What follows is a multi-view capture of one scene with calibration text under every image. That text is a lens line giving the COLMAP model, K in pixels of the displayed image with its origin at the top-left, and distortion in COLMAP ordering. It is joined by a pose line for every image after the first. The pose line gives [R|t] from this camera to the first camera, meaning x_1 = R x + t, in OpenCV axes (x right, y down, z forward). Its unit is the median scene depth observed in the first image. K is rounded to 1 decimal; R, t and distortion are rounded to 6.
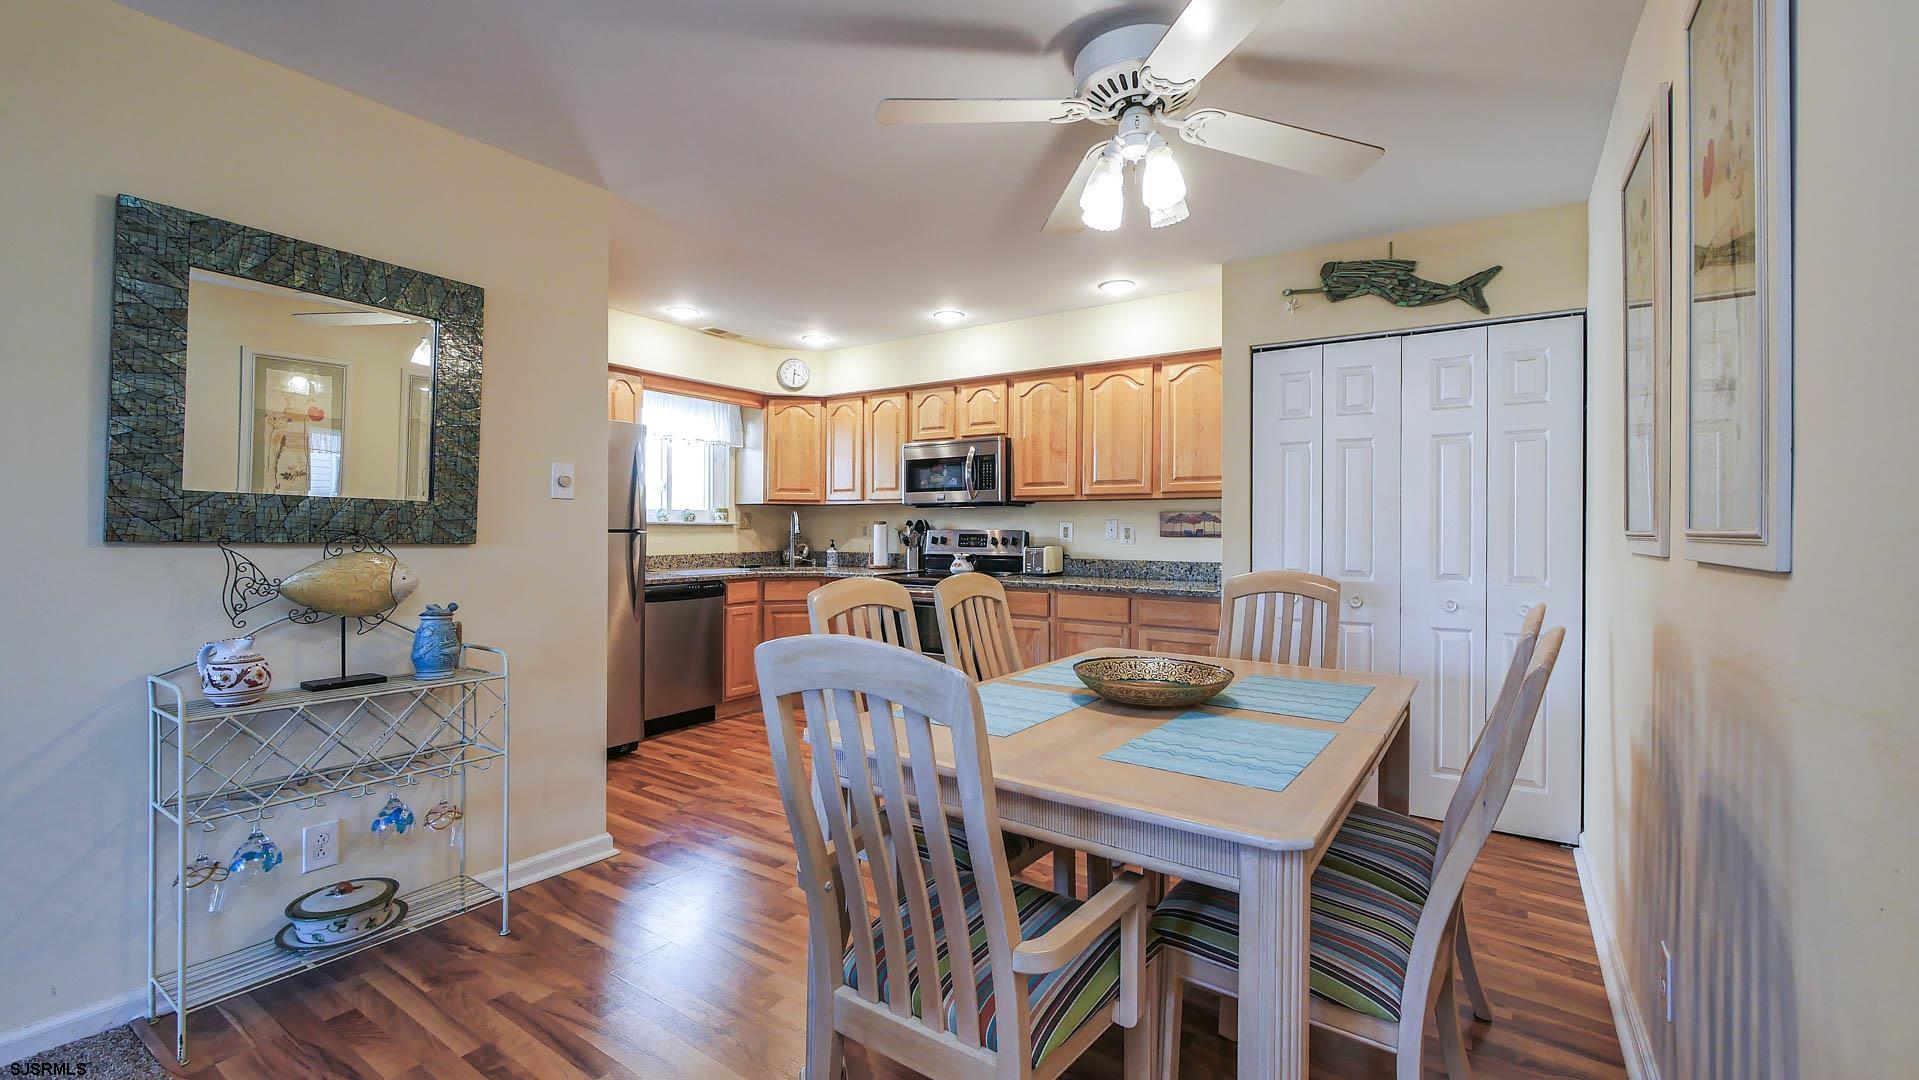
lens RADIAL K [[791.9, 0, 954.1], [0, 791.9, 530.0], [0, 0, 1]] dist [-0.002099, -0.000165]
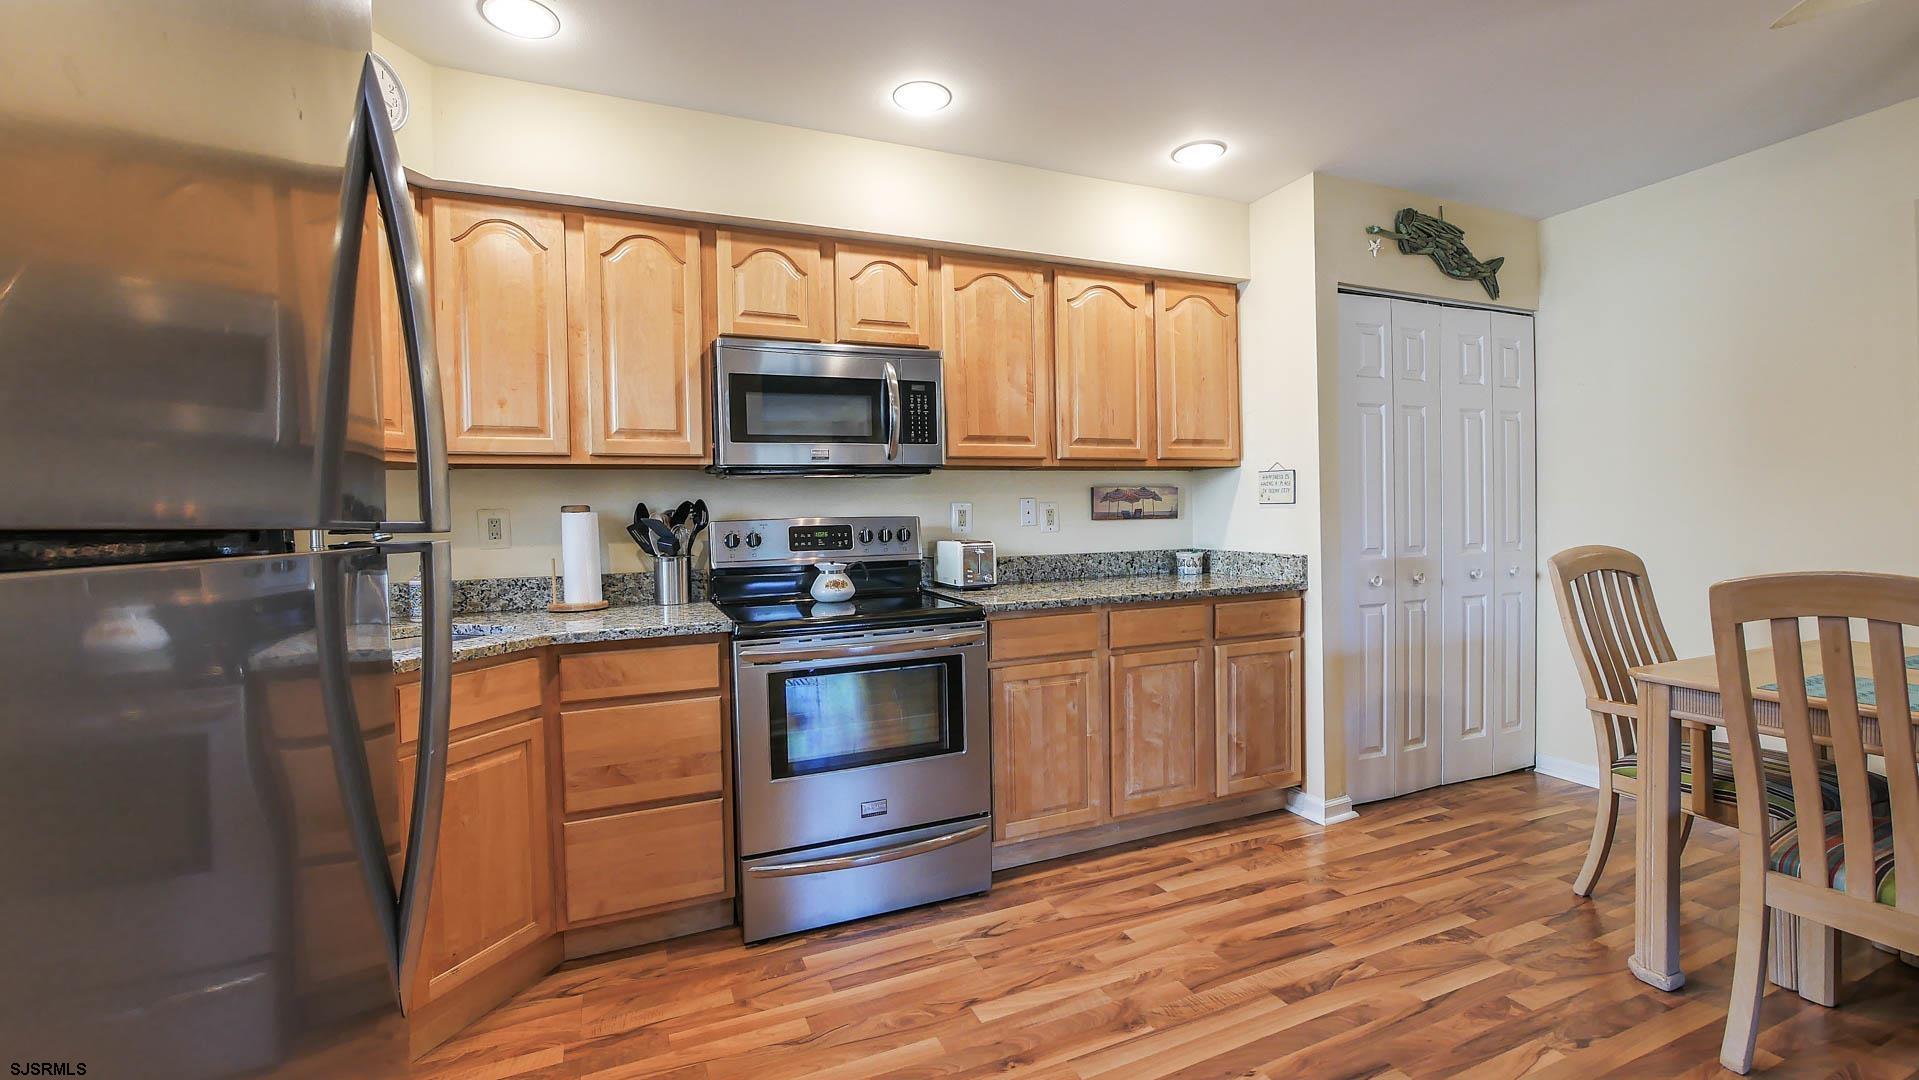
lens RADIAL K [[818.6, 0, 927.6], [0, 818.6, 535.1], [0, 0, 1]] dist [-0.000463, -0.000013]
pose [[0.539140, -0.035247, 0.841478, -0.495392], [0.024279, 0.999359, 0.026305, -0.001663], [-0.841866, 0.006249, 0.539650, 0.761349]]
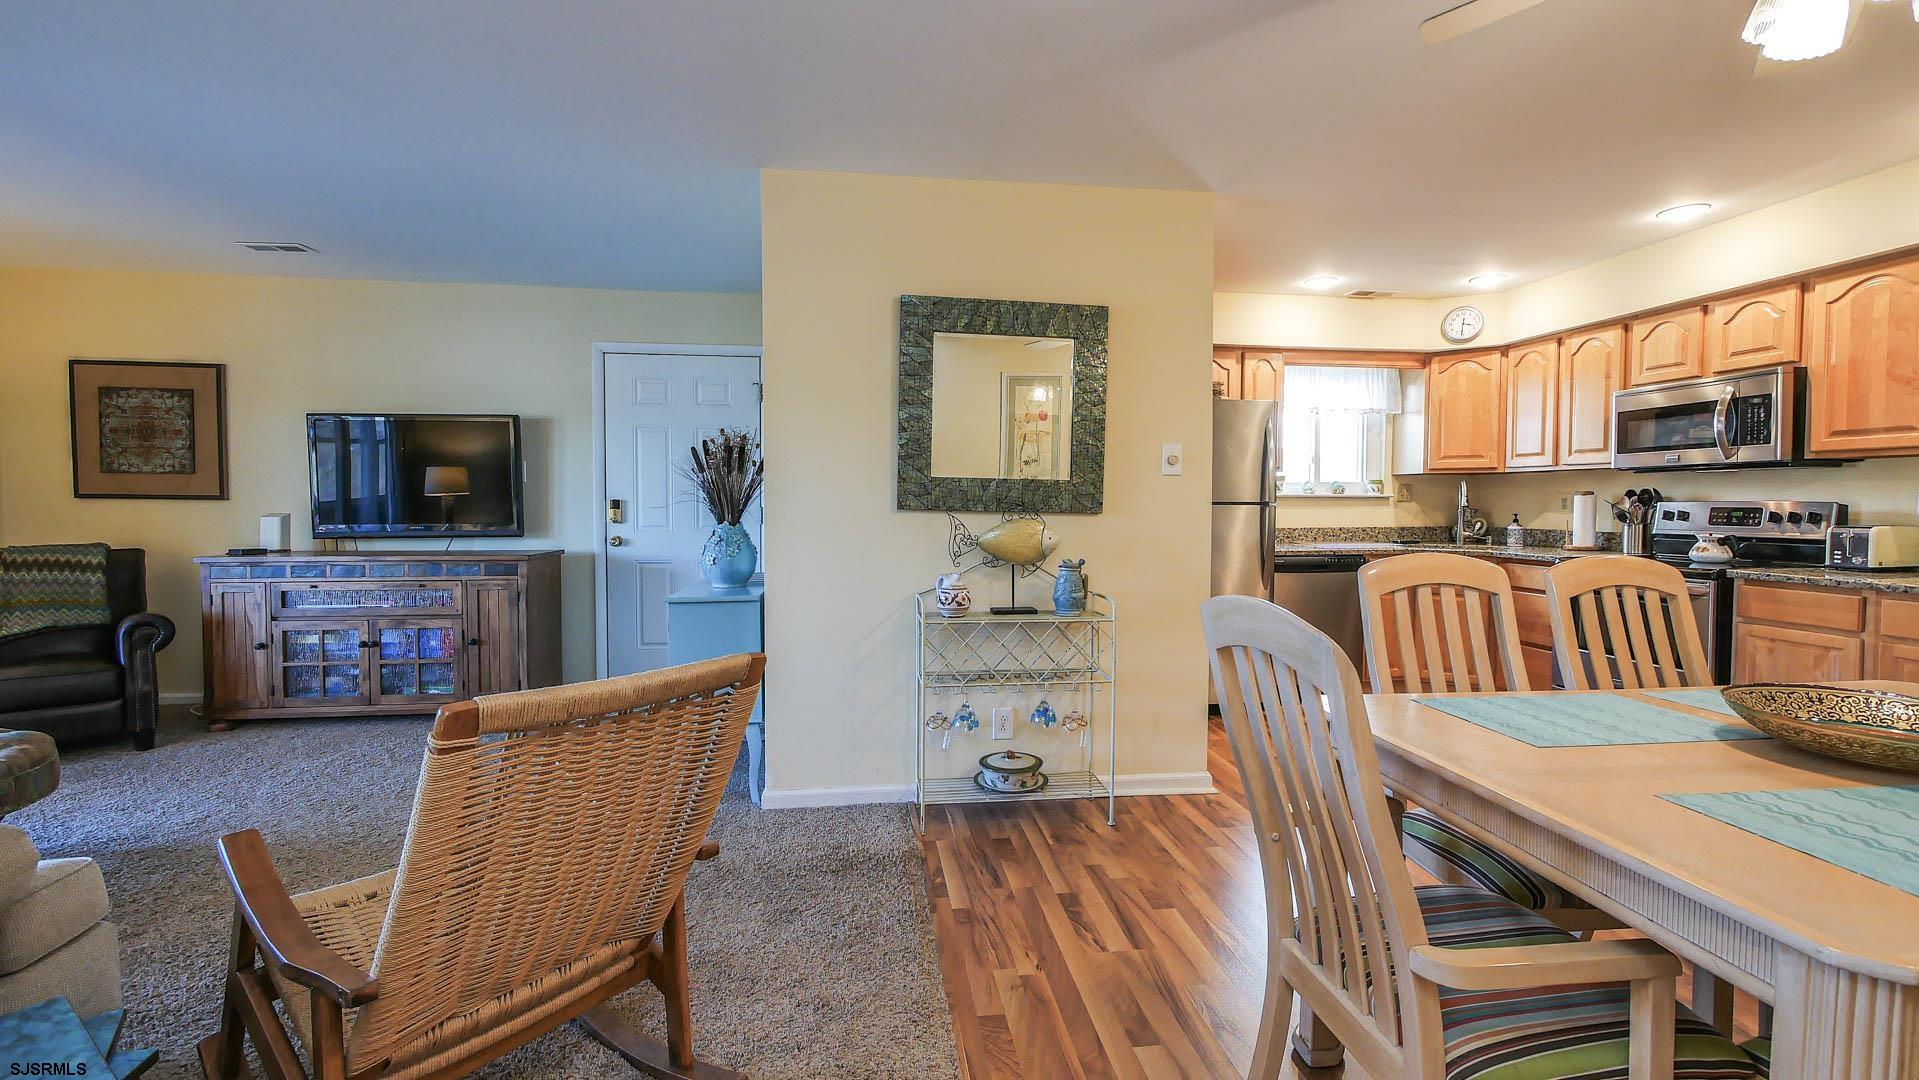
lens RADIAL K [[790.3, 0, 961.7], [0, 790.3, 530.6], [0, 0, 1]] dist [-0.001266, -0.000297]
pose [[0.669249, 0.024111, -0.742647, 0.103668], [0.001243, 0.999436, 0.033569, 0.001459], [0.743037, -0.023389, 0.668841, -0.001777]]
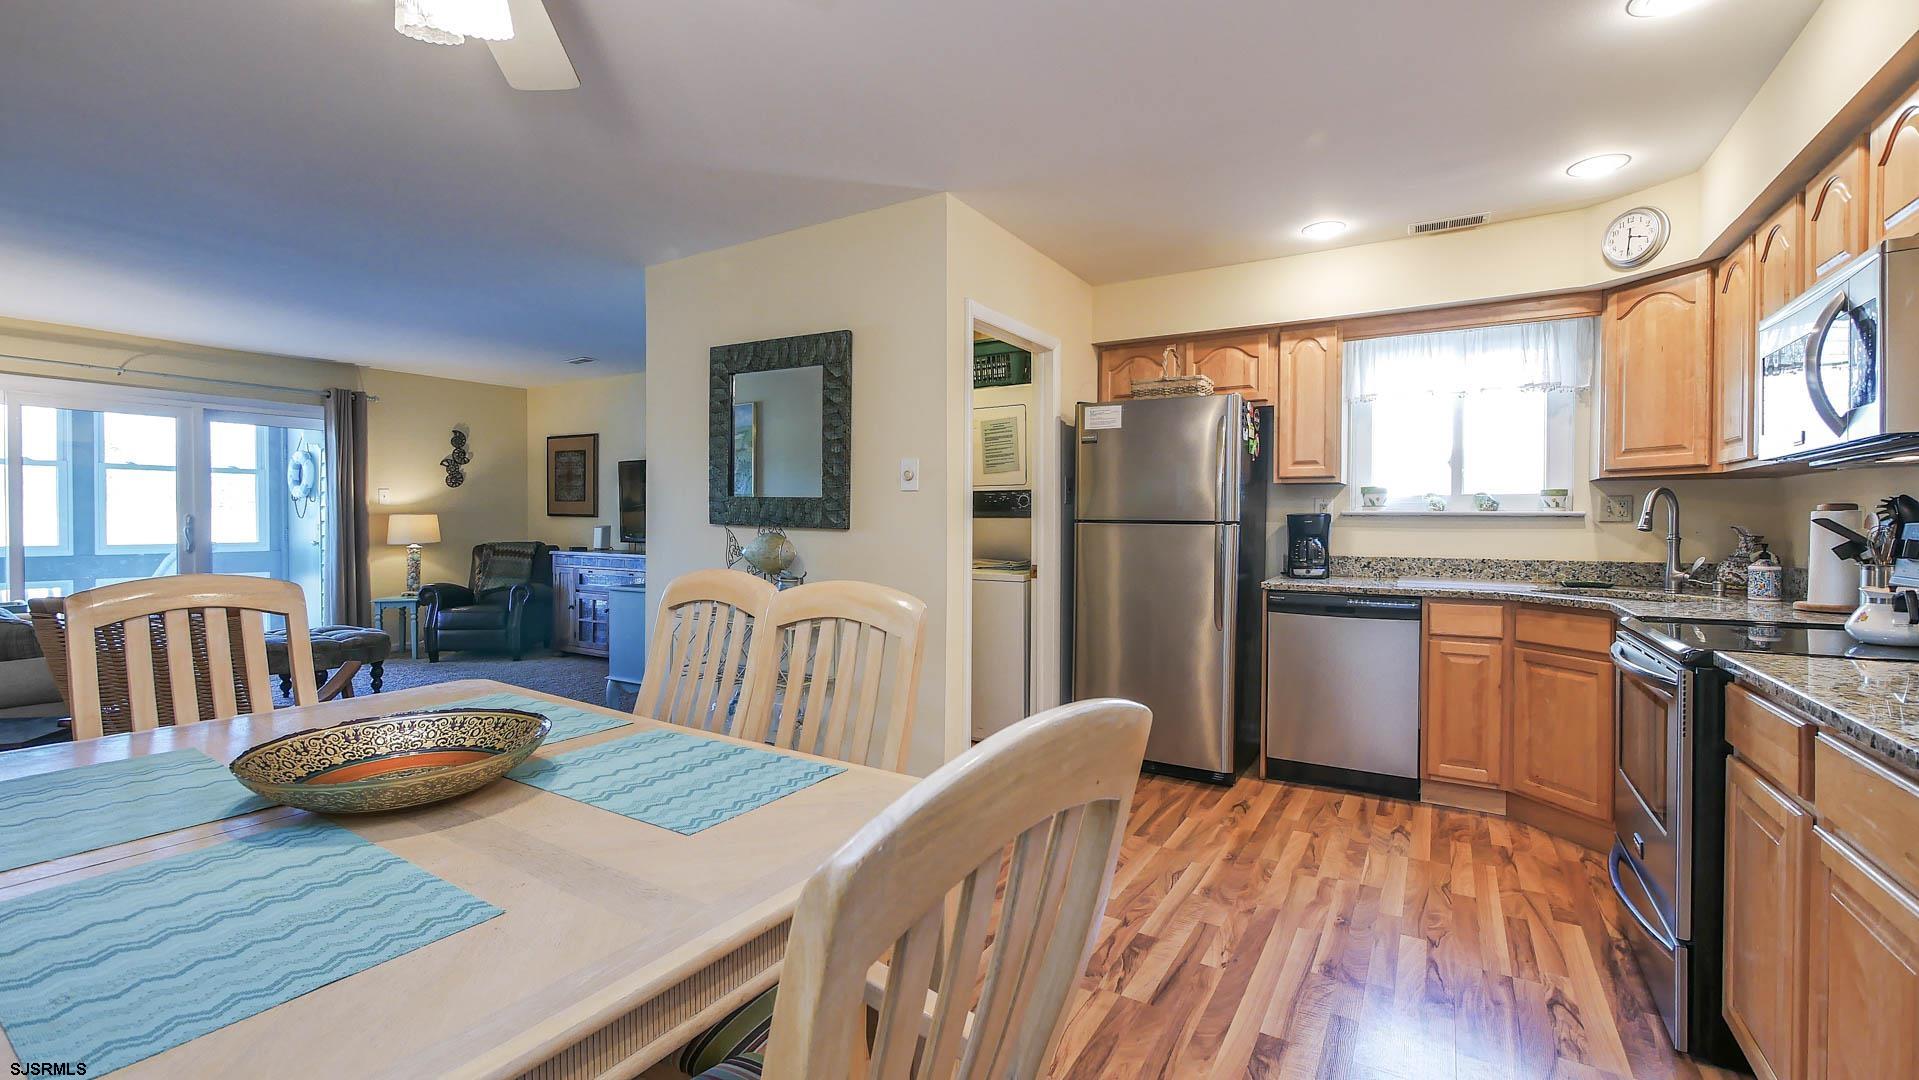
lens RADIAL K [[790.3, 0, 961.7], [0, 790.3, 530.6], [0, 0, 1]] dist [-0.001266, -0.000297]
pose [[0.056612, 0.008367, -0.998361, 0.404595], [-0.006882, 0.999944, 0.007990, 0.004799], [0.998373, 0.006419, 0.056667, 0.653482]]
